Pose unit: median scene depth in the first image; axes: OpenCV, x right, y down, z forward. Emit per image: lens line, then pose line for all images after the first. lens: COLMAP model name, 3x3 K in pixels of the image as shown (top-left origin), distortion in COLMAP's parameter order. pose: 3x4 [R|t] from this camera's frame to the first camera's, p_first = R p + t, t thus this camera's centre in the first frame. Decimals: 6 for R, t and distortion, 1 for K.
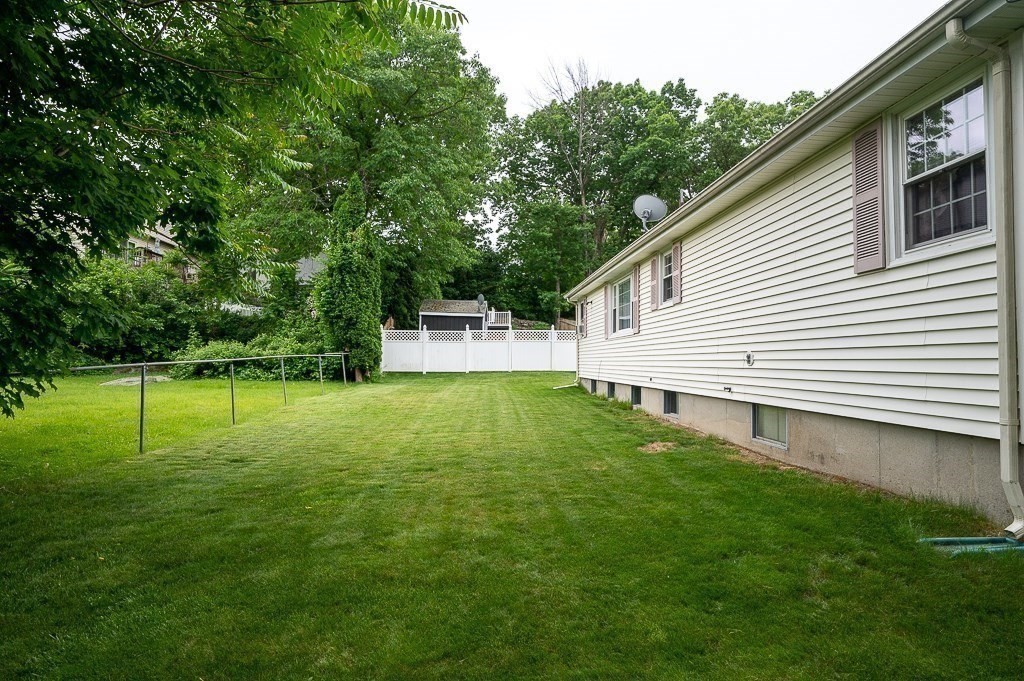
lens RADIAL K [[589.7, 0, 512.0], [0, 589.7, 340.5], [0, 0, 1]] dist [0.005276, 0.001259]
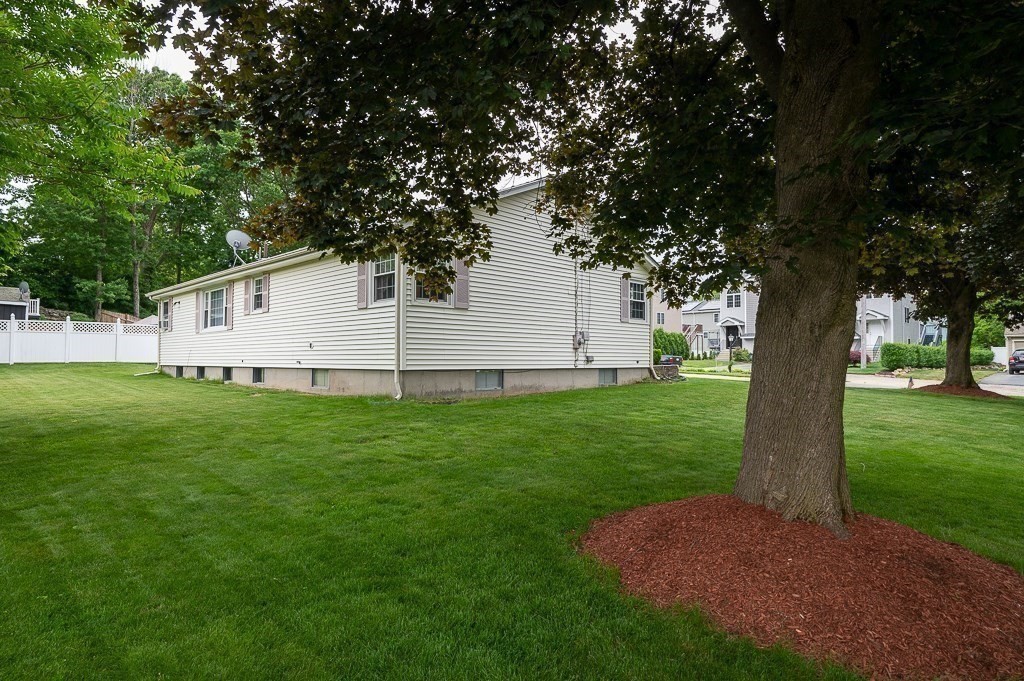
lens RADIAL K [[589.7, 0, 512.0], [0, 589.7, 340.5], [0, 0, 1]] dist [0.005276, 0.001259]
pose [[0.743771, 0.020524, 0.668119, -0.225520], [-0.022597, 0.999729, -0.005555, 0.006393], [-0.668052, -0.010966, 0.744034, -0.494480]]
